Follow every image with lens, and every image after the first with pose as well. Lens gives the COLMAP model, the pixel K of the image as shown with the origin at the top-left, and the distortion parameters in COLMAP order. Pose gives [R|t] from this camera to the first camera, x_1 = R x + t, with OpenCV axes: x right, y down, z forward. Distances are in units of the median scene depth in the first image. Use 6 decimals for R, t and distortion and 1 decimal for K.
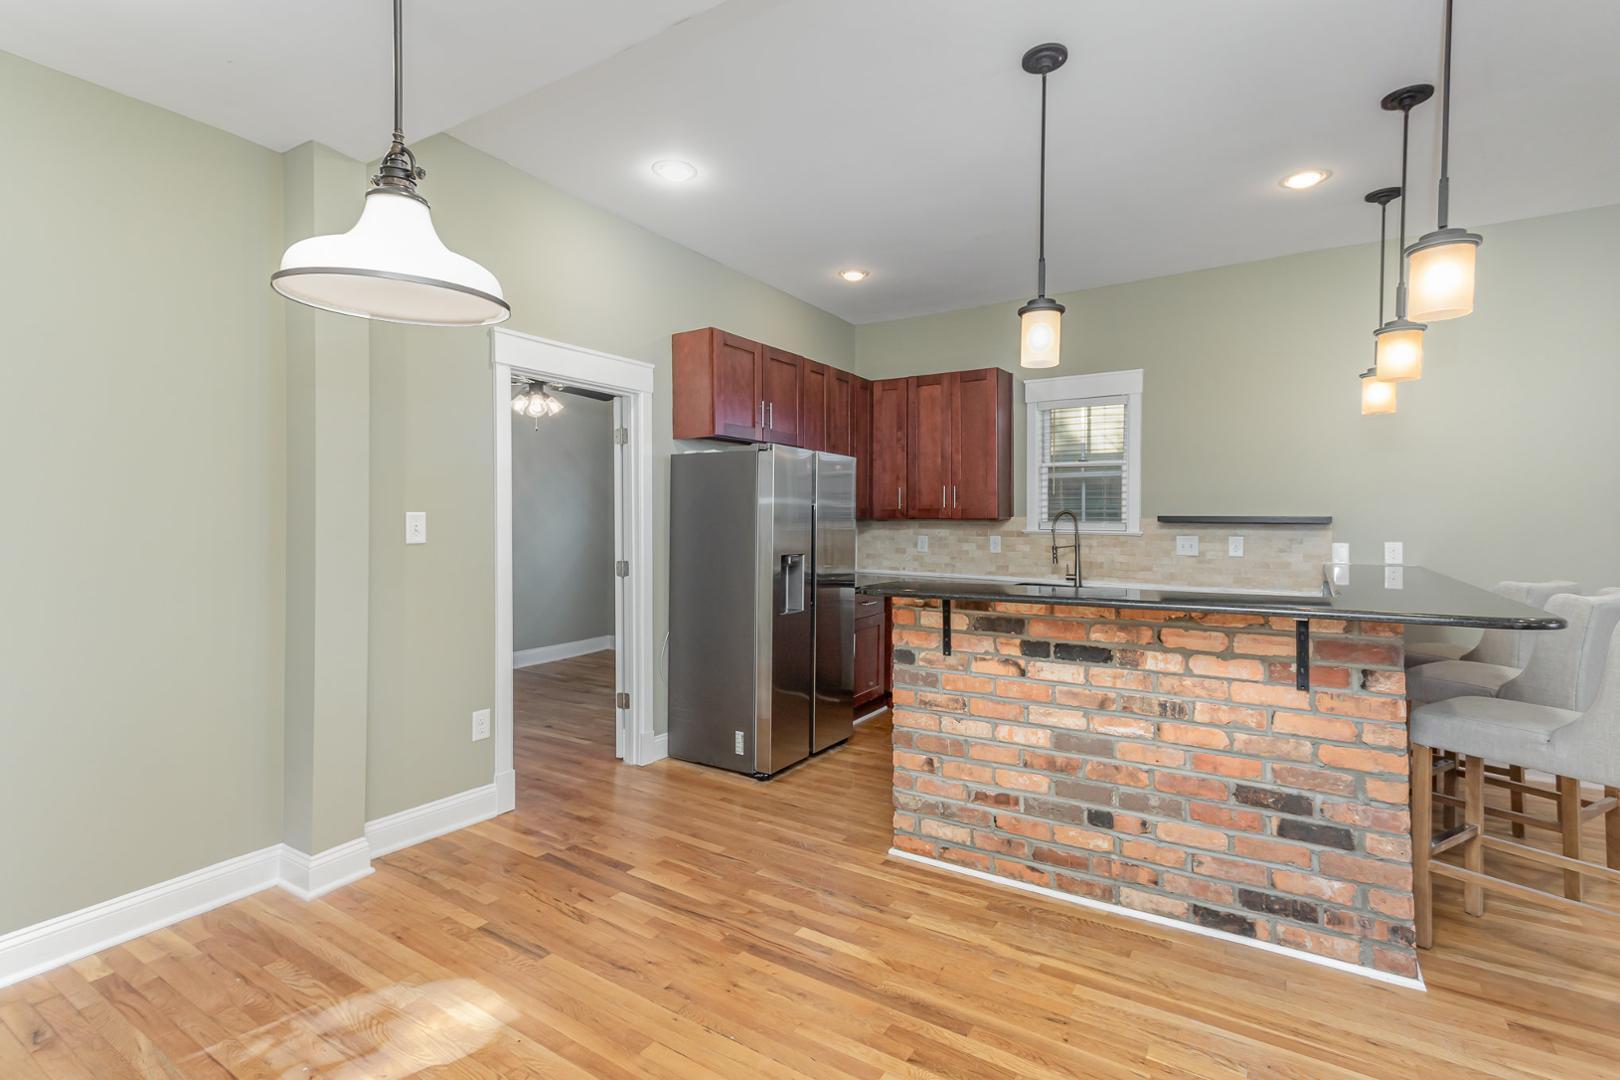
lens RADIAL K [[771.0, 0, 791.0], [0, 771.0, 528.9], [0, 0, 1]] dist [0.020651, 0.004523]
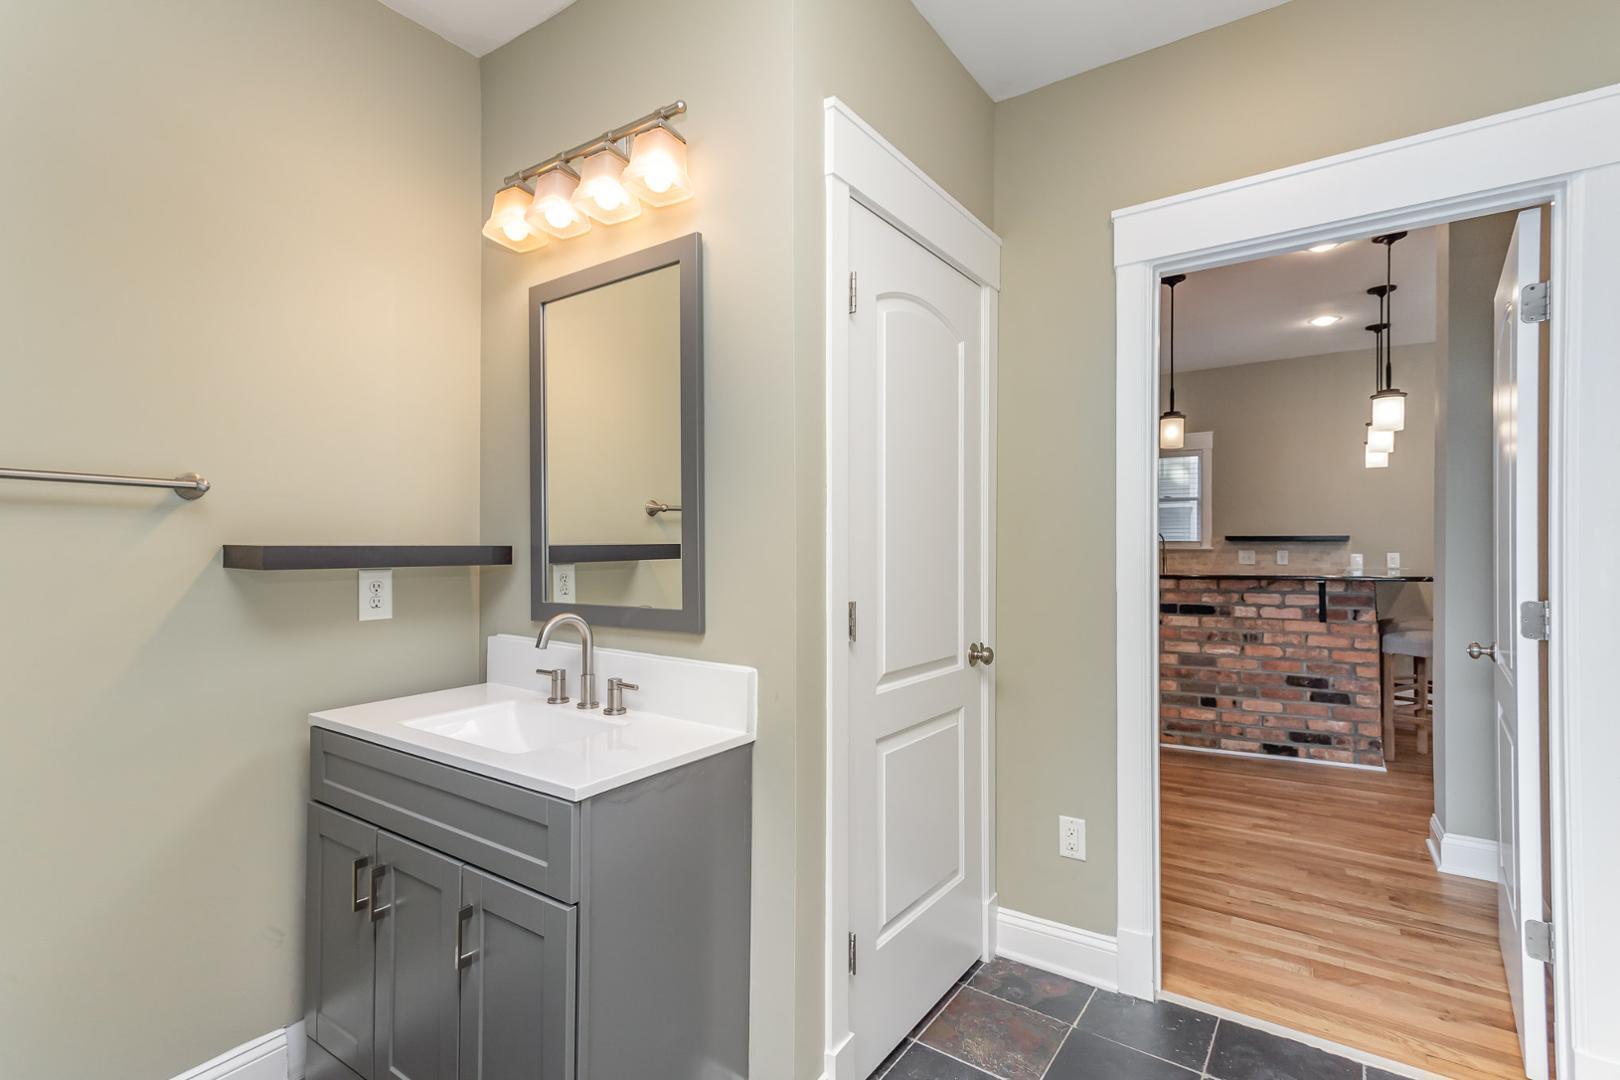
lens RADIAL K [[771.0, 0, 795.2], [0, 771.0, 550.8], [0, 0, 1]] dist [0.020651, 0.004523]
pose [[0.999492, -0.003078, -0.031723, -0.448160], [0.002677, 0.999916, -0.012673, 0.042468], [0.031760, 0.012582, 0.999416, -0.742793]]
